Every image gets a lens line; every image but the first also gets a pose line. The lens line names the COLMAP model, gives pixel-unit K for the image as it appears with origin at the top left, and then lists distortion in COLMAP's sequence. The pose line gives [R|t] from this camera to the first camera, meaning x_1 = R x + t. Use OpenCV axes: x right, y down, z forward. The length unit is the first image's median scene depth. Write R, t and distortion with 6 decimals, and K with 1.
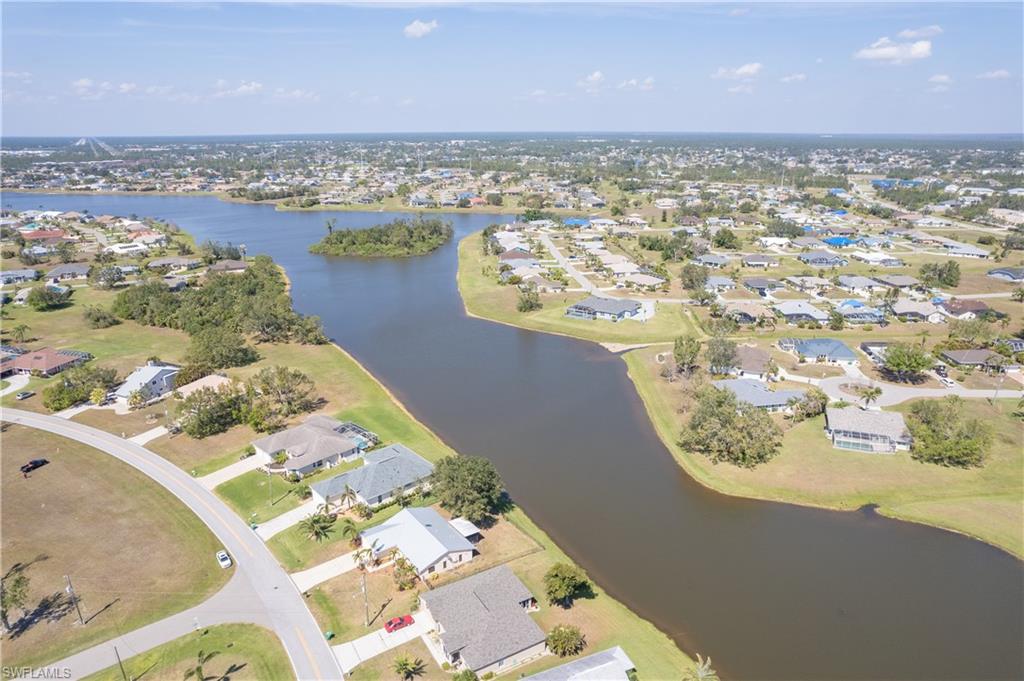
lens RADIAL K [[658.5, 0, 513.5], [0, 658.5, 341.6], [0, 0, 1]] dist [-0.074290, 0.071712]
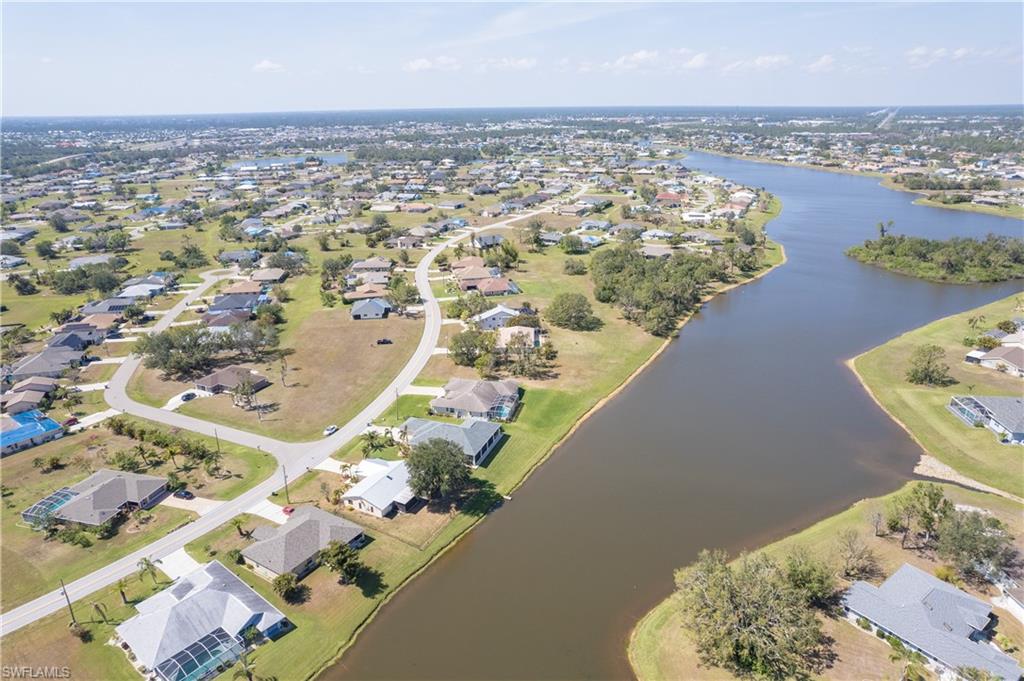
lens RADIAL K [[658.5, 0, 513.5], [0, 658.5, 341.6], [0, 0, 1]] dist [-0.074290, 0.071712]
pose [[0.468334, 0.303192, -0.829902, 0.761055], [-0.266857, 0.943954, 0.194264, -0.211761], [0.842289, 0.130485, 0.522995, 0.445131]]
